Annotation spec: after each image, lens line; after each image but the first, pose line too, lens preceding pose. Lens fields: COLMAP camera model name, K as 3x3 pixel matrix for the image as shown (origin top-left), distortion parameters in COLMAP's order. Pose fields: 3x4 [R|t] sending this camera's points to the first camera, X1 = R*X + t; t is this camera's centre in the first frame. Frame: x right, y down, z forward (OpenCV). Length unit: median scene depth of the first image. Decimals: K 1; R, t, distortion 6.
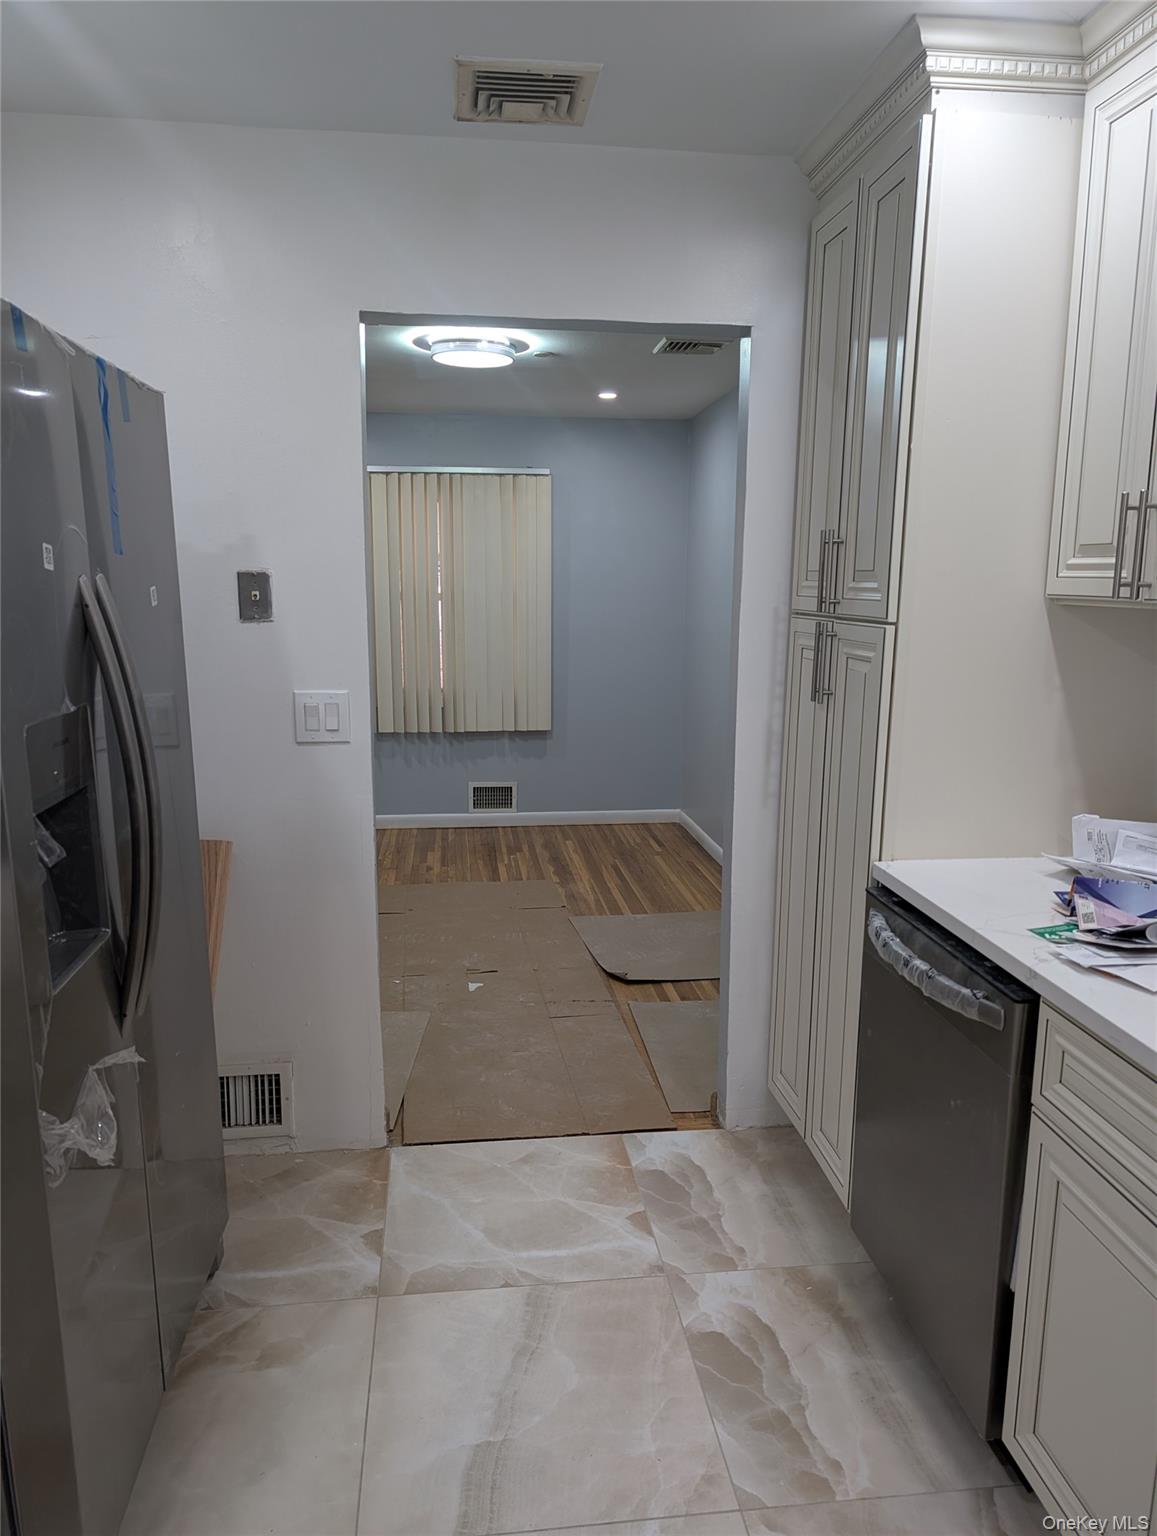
lens RADIAL K [[1097.5, 0, 578.5], [0, 1097.5, 768.0], [0, 0, 1]] dist [0.044379, -0.043909]
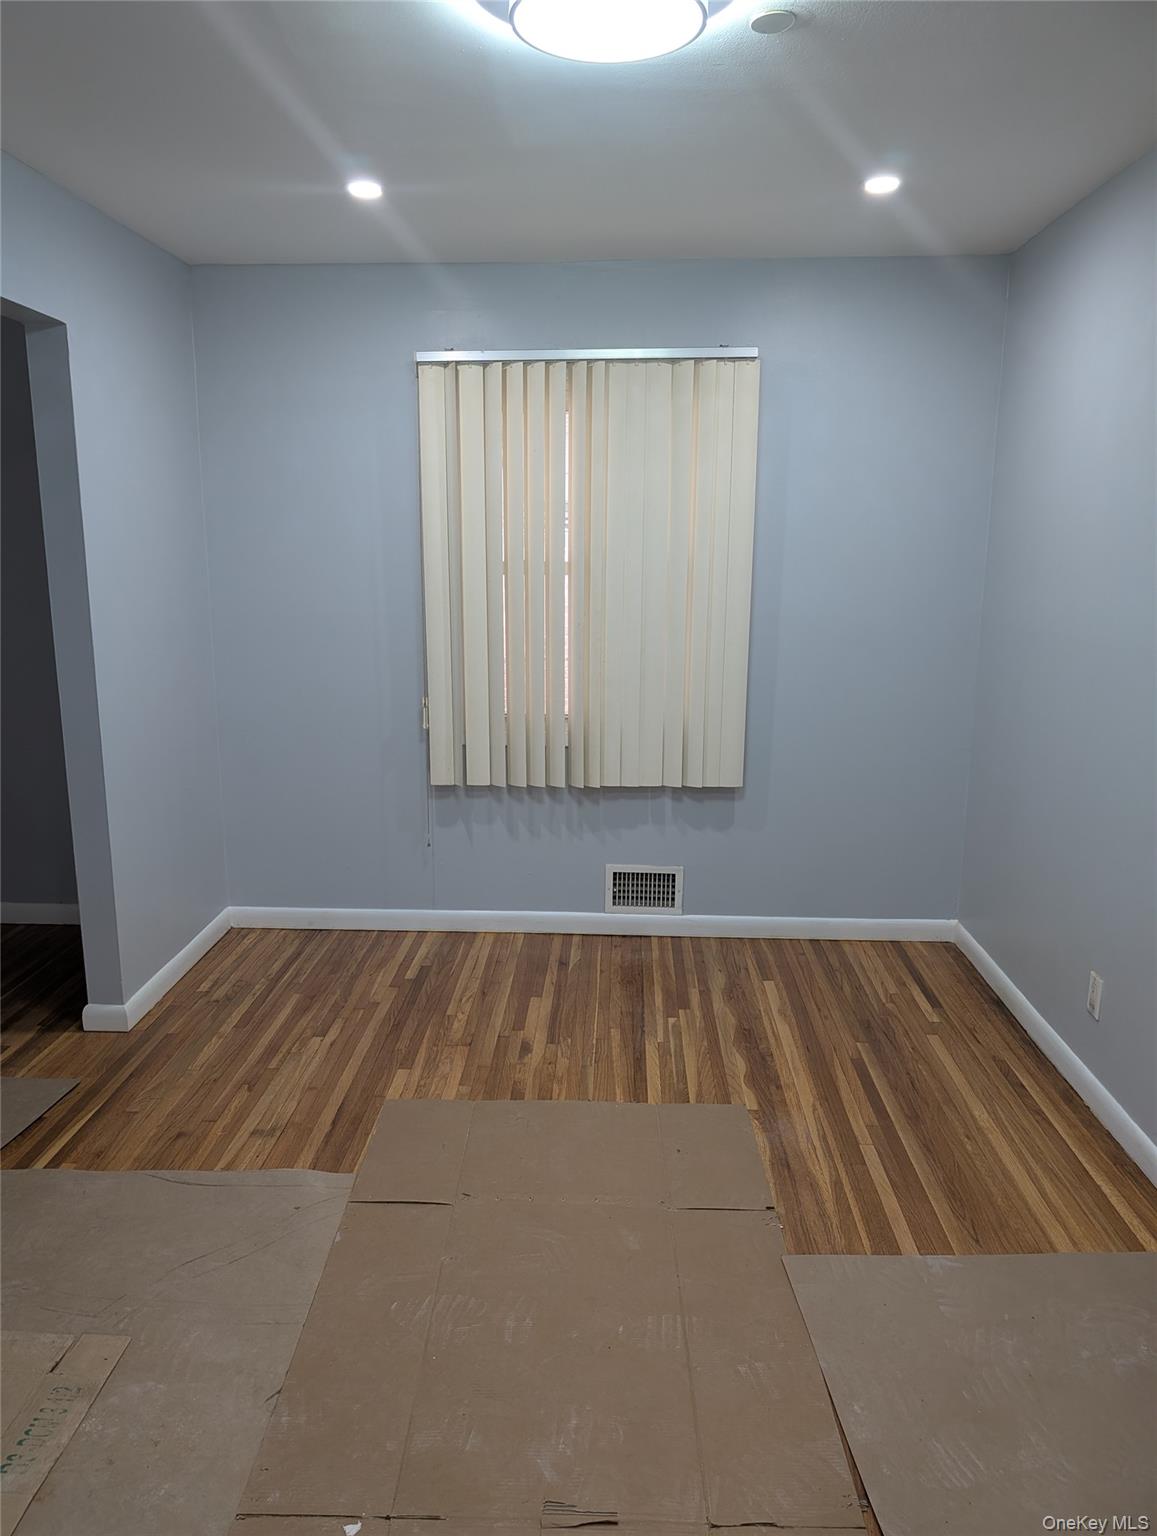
lens RADIAL K [[1108.9, 0, 539.3], [0, 1108.9, 764.9], [0, 0, 1]] dist [0.125359, -0.168719]
pose [[0.981944, 0.033079, -0.186256, -0.022223], [-0.025480, 0.998748, 0.043049, -0.074613], [0.187447, -0.037526, 0.981558, 0.390693]]
